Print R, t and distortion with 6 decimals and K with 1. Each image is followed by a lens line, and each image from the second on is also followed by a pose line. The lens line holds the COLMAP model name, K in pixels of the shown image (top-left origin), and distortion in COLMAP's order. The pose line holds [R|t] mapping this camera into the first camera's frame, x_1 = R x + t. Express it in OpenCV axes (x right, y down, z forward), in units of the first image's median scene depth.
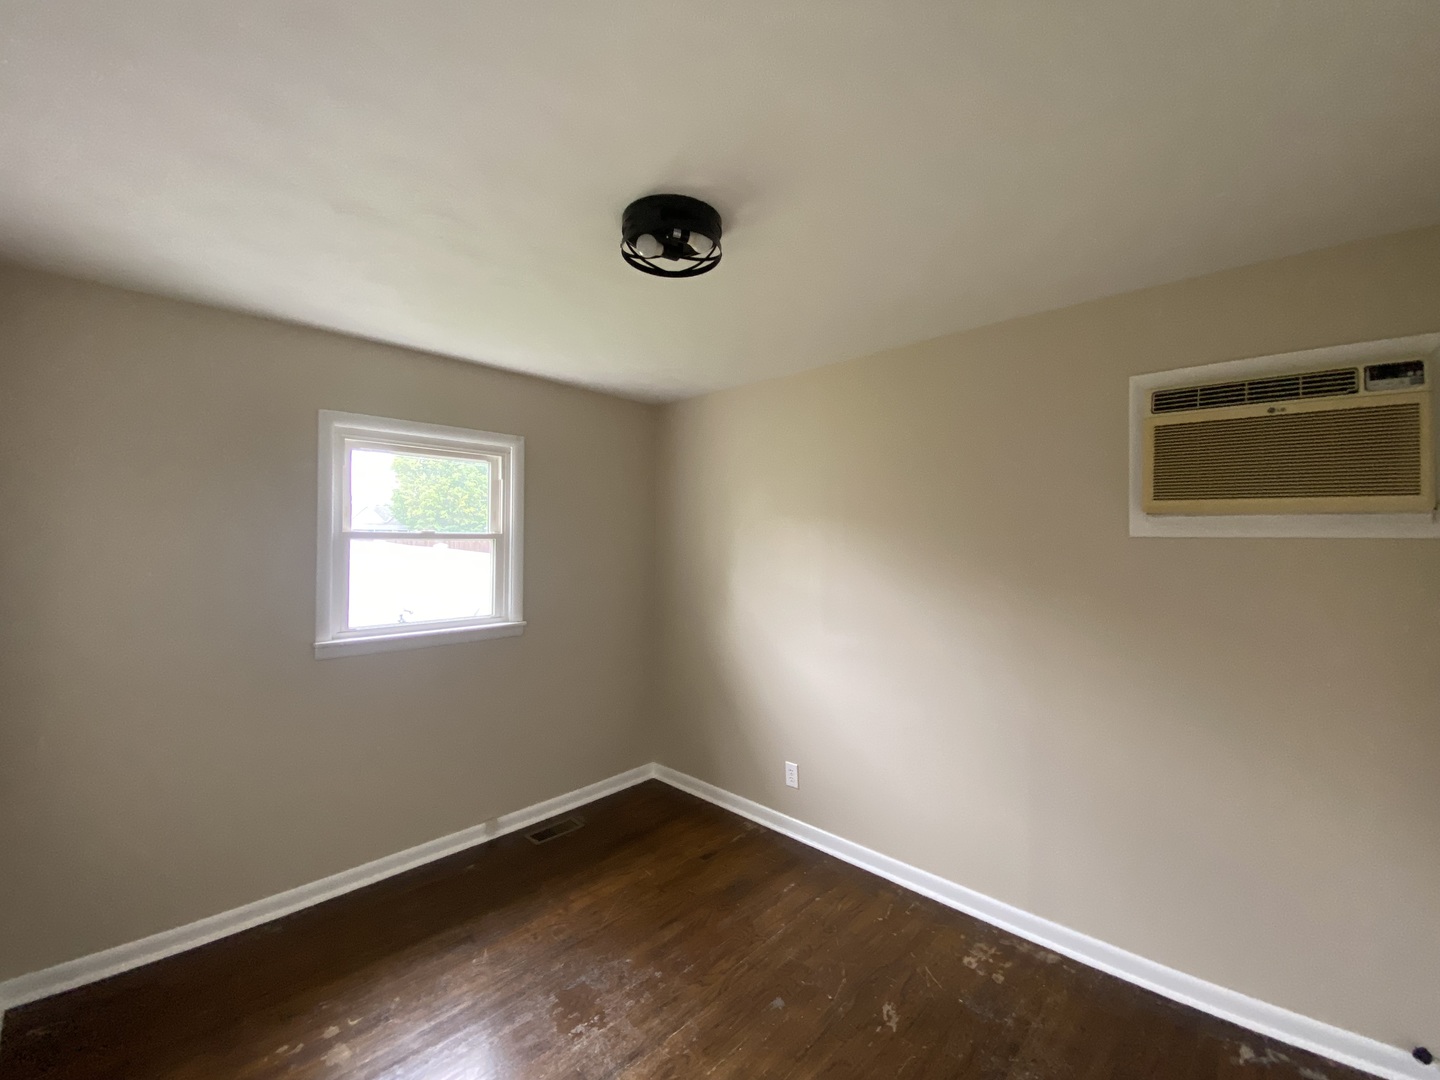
lens RADIAL K [[591.5, 0, 711.4], [0, 591.5, 534.7], [0, 0, 1]] dist [-0.012794, -0.001436]
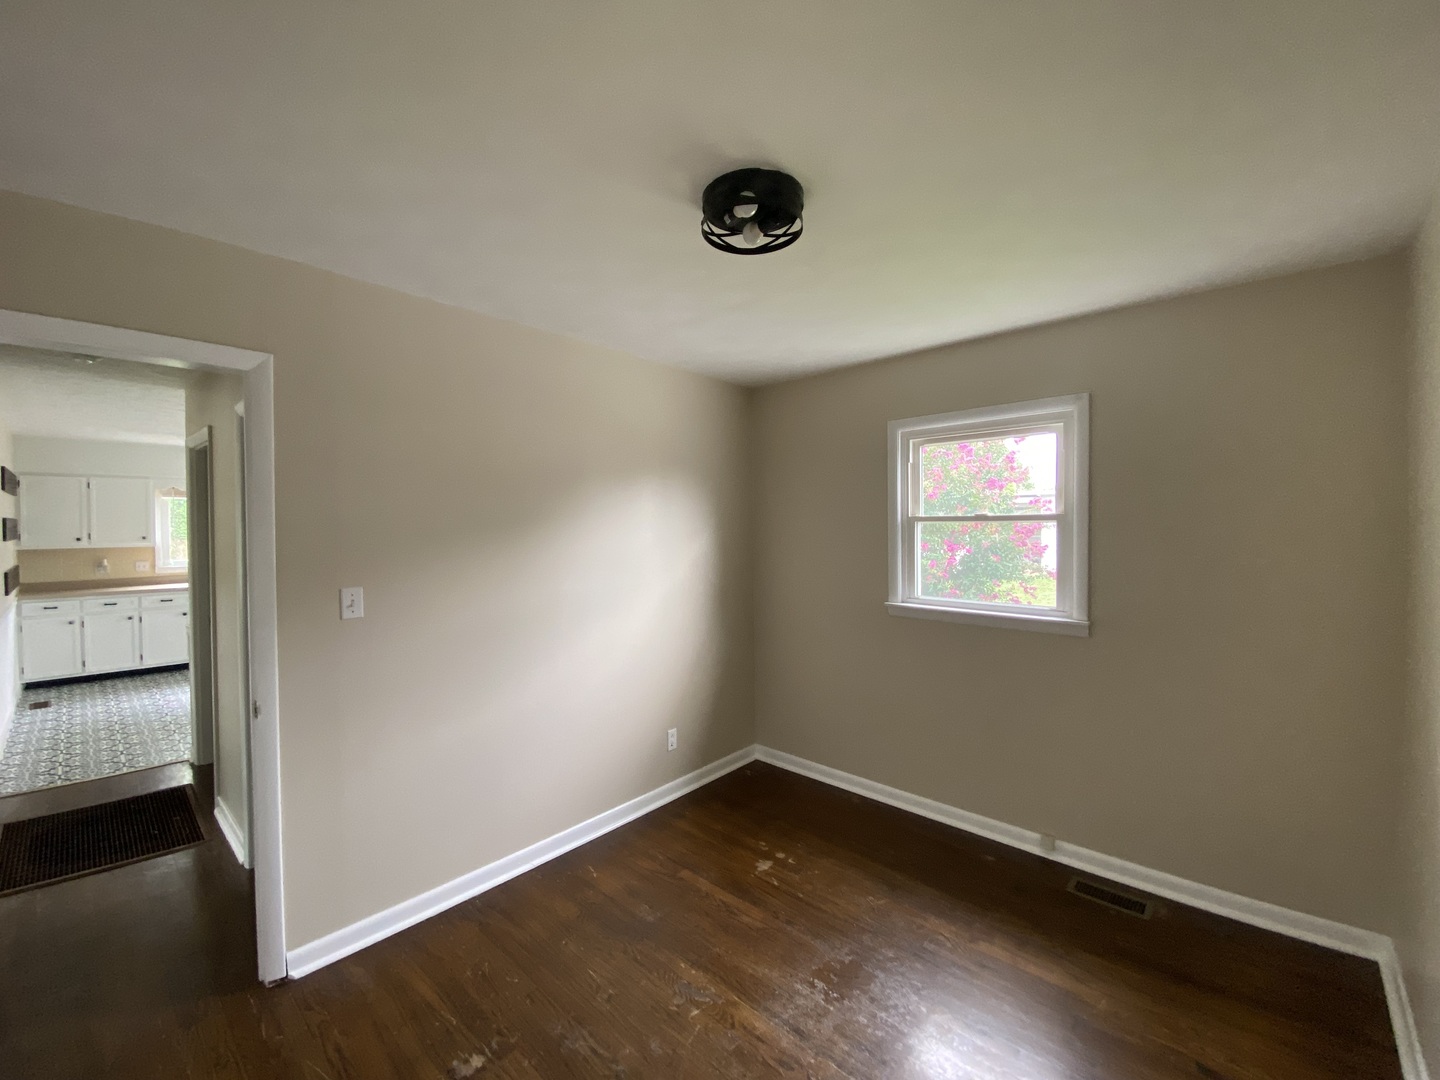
lens RADIAL K [[591.5, 0, 715.8], [0, 591.5, 536.8], [0, 0, 1]] dist [-0.012794, -0.001436]
pose [[0.009319, 0.014321, -0.999854, 0.510991], [0.020166, 0.999691, 0.014506, 0.009394], [0.999753, -0.020299, 0.009027, 0.509123]]
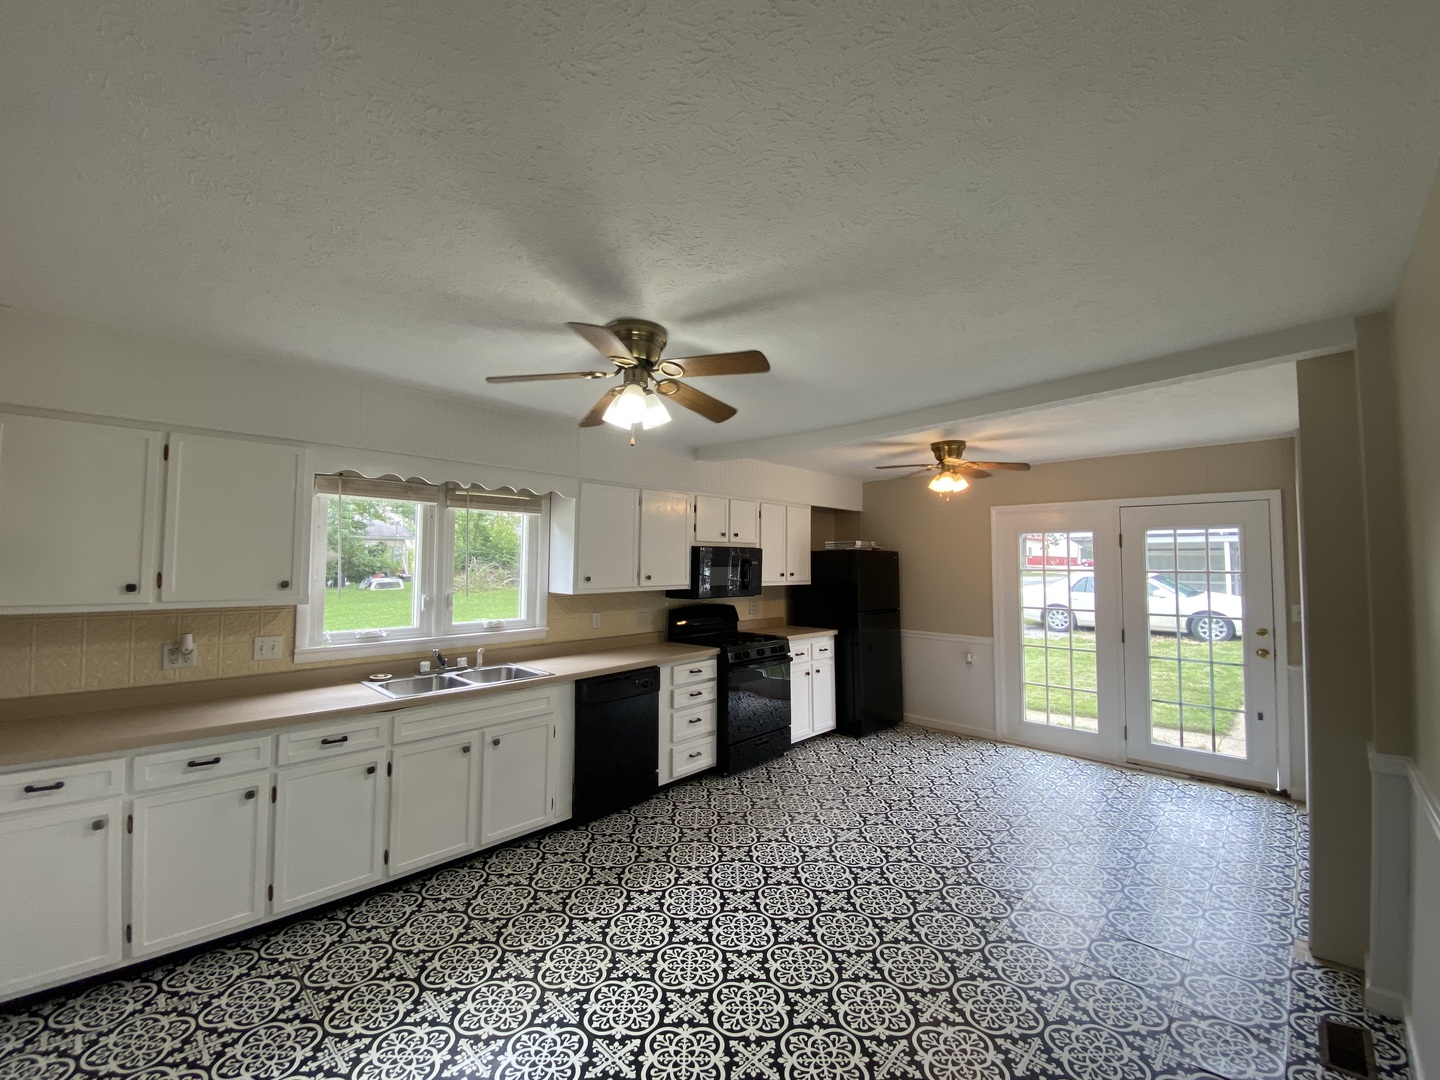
lens RADIAL K [[591.5, 0, 721.8], [0, 591.5, 537.9], [0, 0, 1]] dist [-0.012794, -0.001436]
pose [[-0.016956, -0.040348, -0.999042, 0.306973], [0.006329, 0.999161, -0.040460, 0.003146], [0.999836, -0.007009, -0.016687, 0.285291]]
